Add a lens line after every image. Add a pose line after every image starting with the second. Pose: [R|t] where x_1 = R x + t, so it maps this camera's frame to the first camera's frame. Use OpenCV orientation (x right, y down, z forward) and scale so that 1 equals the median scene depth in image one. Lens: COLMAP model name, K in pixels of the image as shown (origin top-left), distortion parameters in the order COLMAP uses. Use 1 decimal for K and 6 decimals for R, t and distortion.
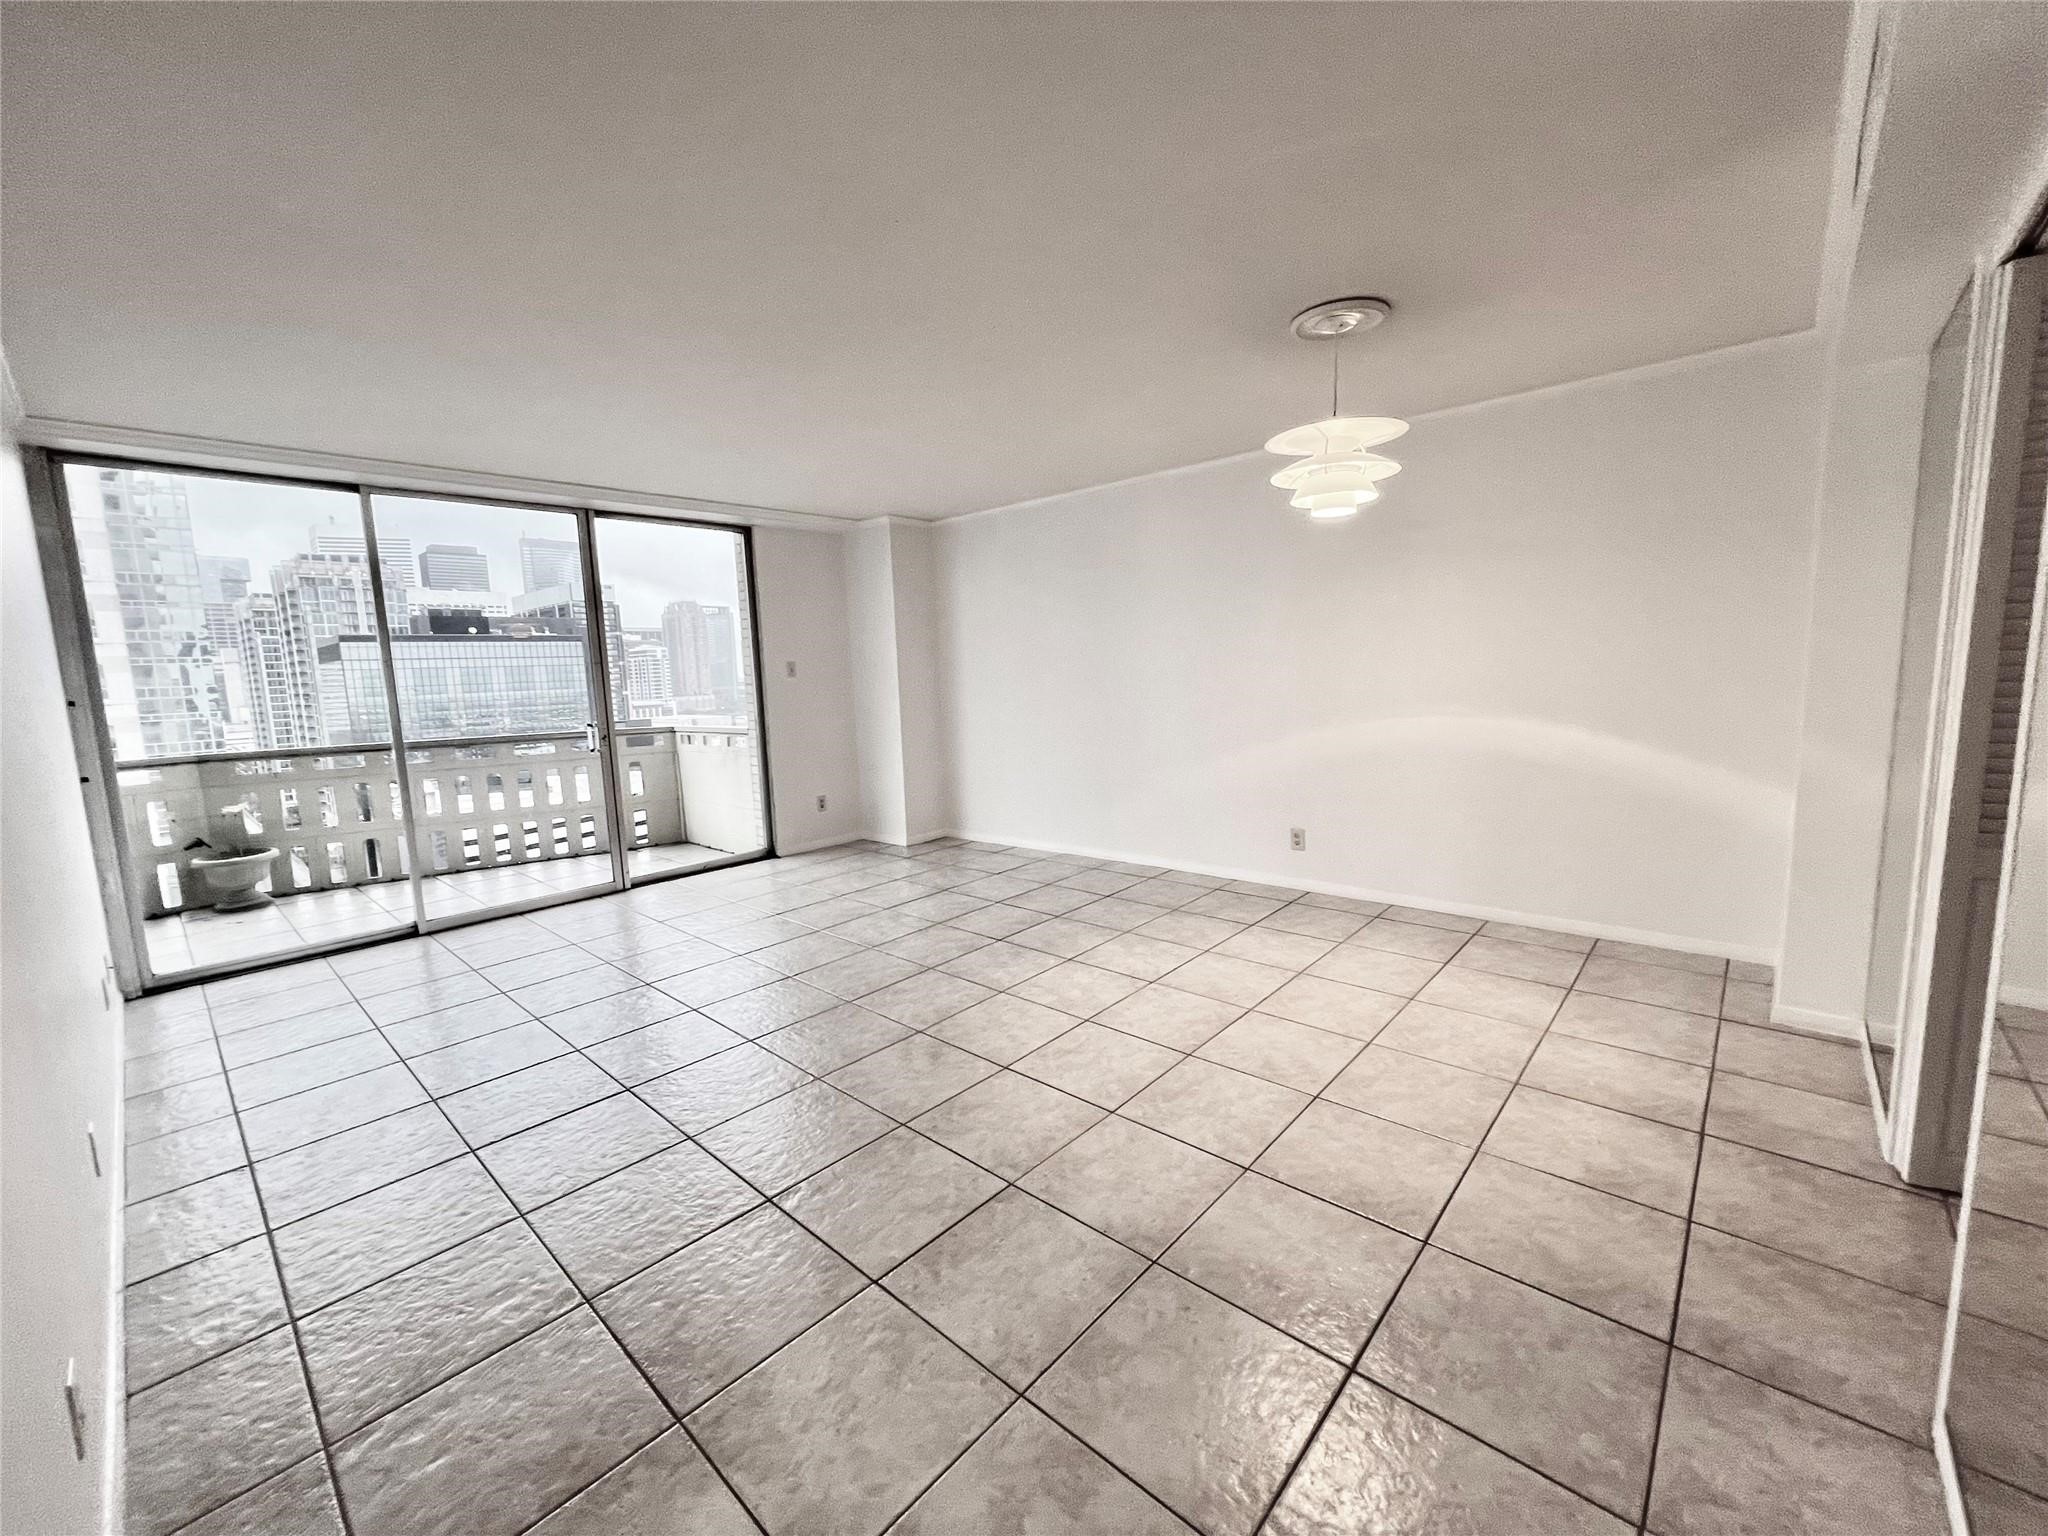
lens RADIAL K [[818.1, 0, 1025.7], [0, 818.1, 773.5], [0, 0, 1]] dist [0.002172, 0.000574]
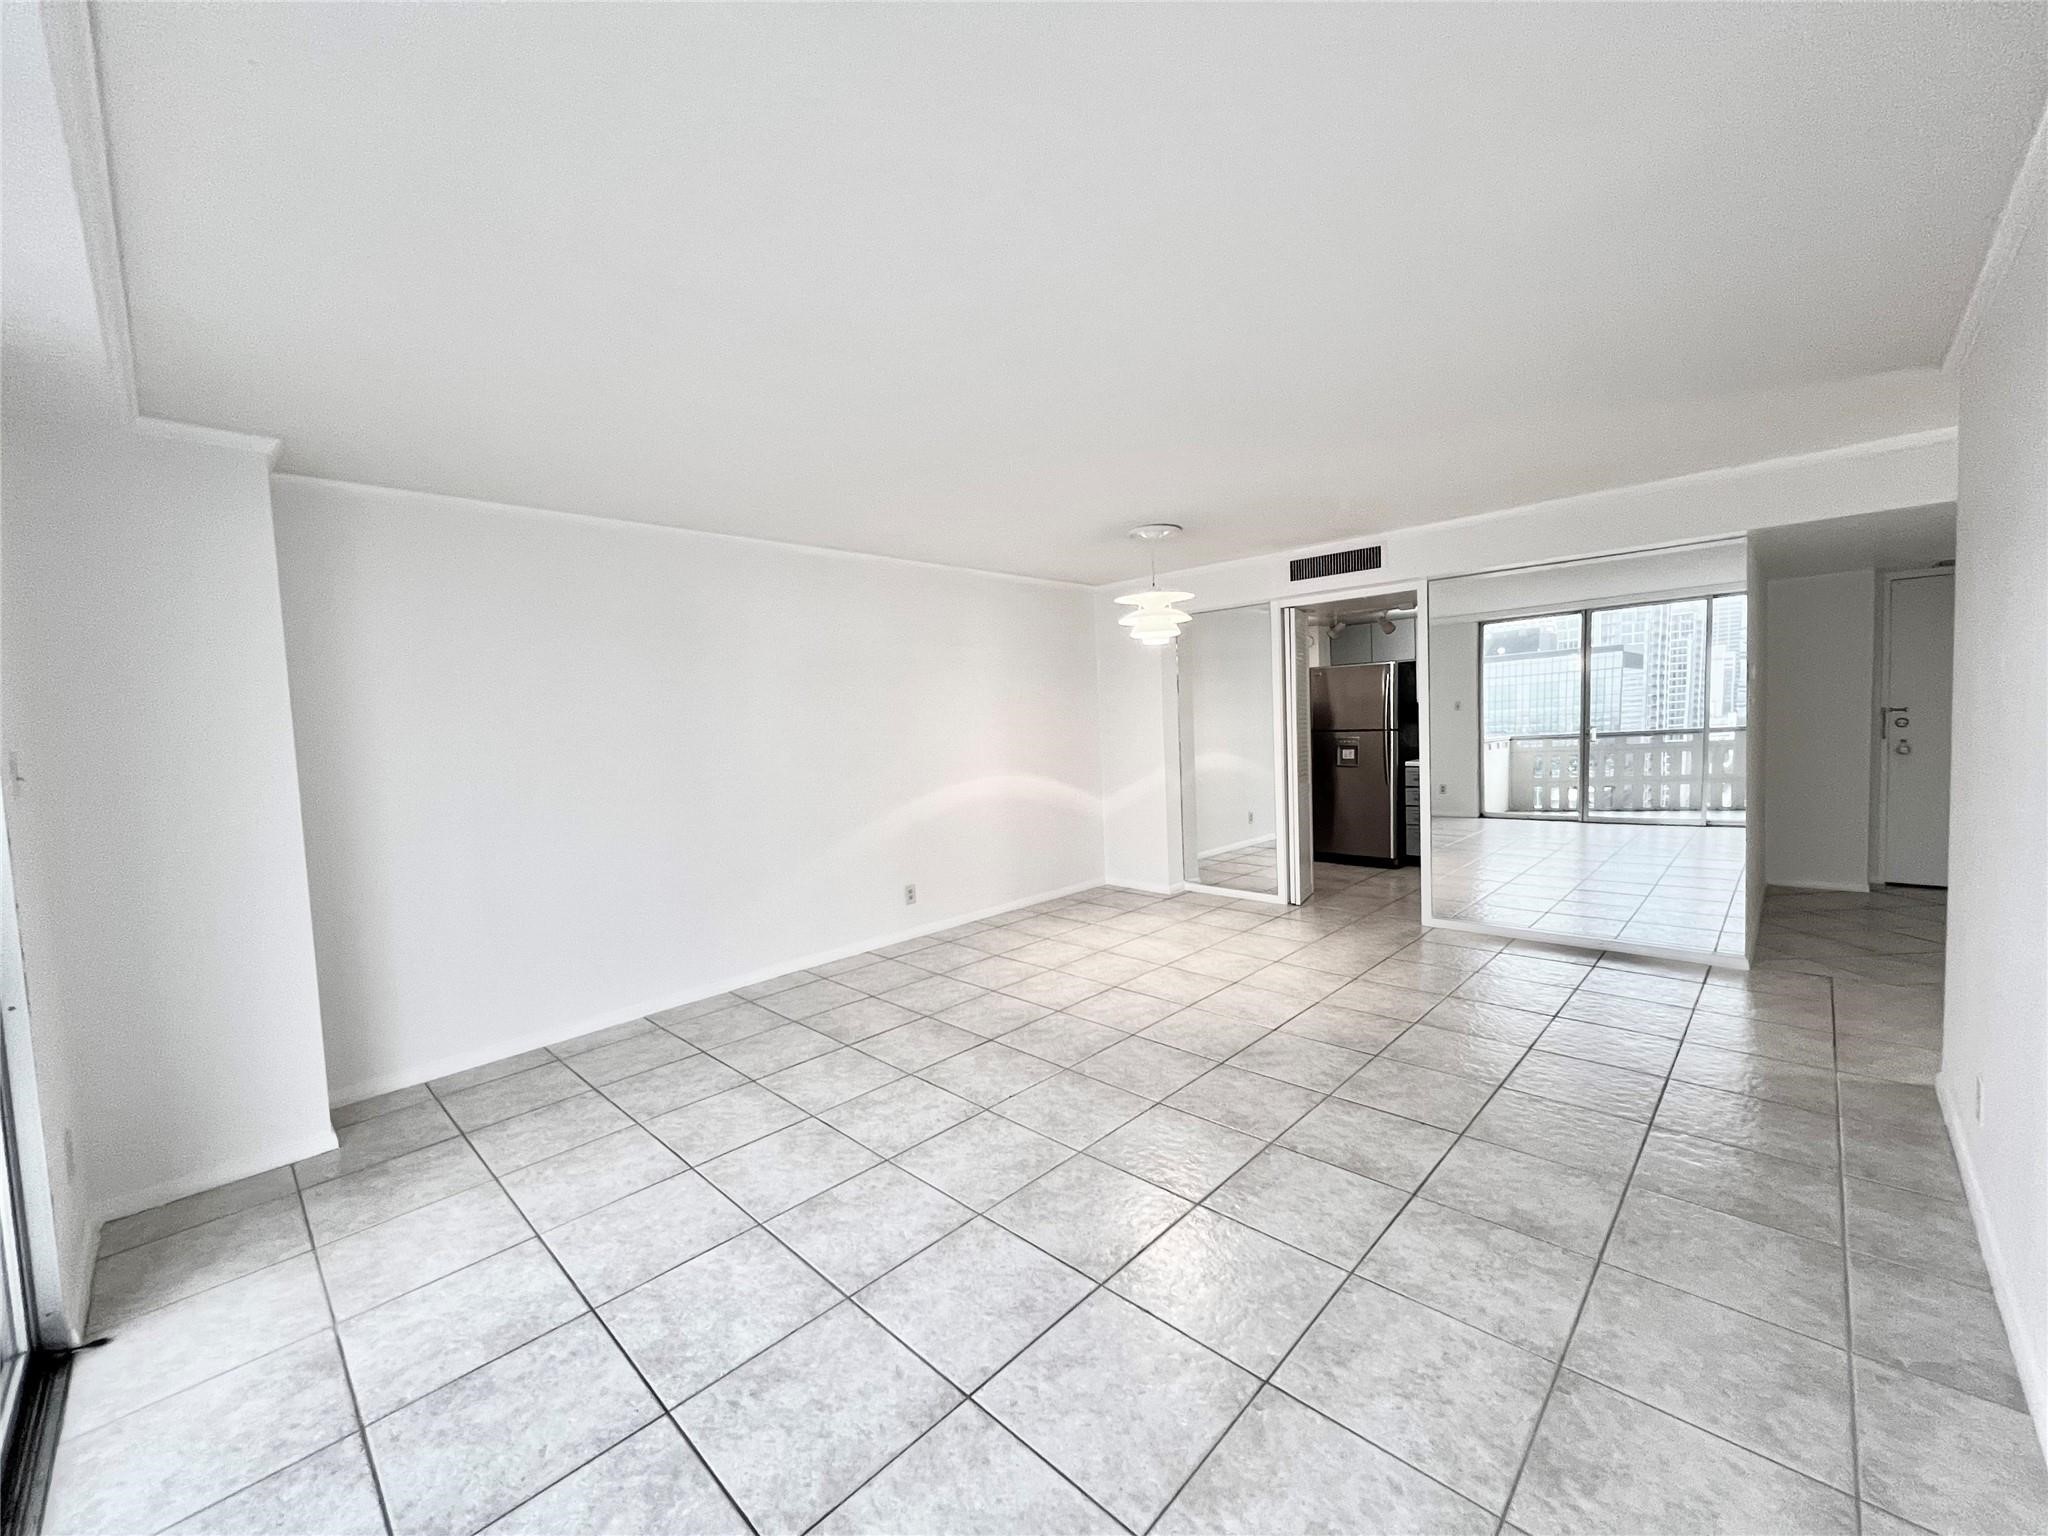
lens RADIAL K [[815.7, 0, 1025.1], [0, 815.7, 773.4], [0, 0, 1]] dist [-0.000724, -0.000342]
pose [[0.032094, -0.029719, 0.999043, -0.861893], [0.171144, 0.984958, 0.023802, -0.093394], [-0.984723, 0.170216, 0.036697, 0.827811]]
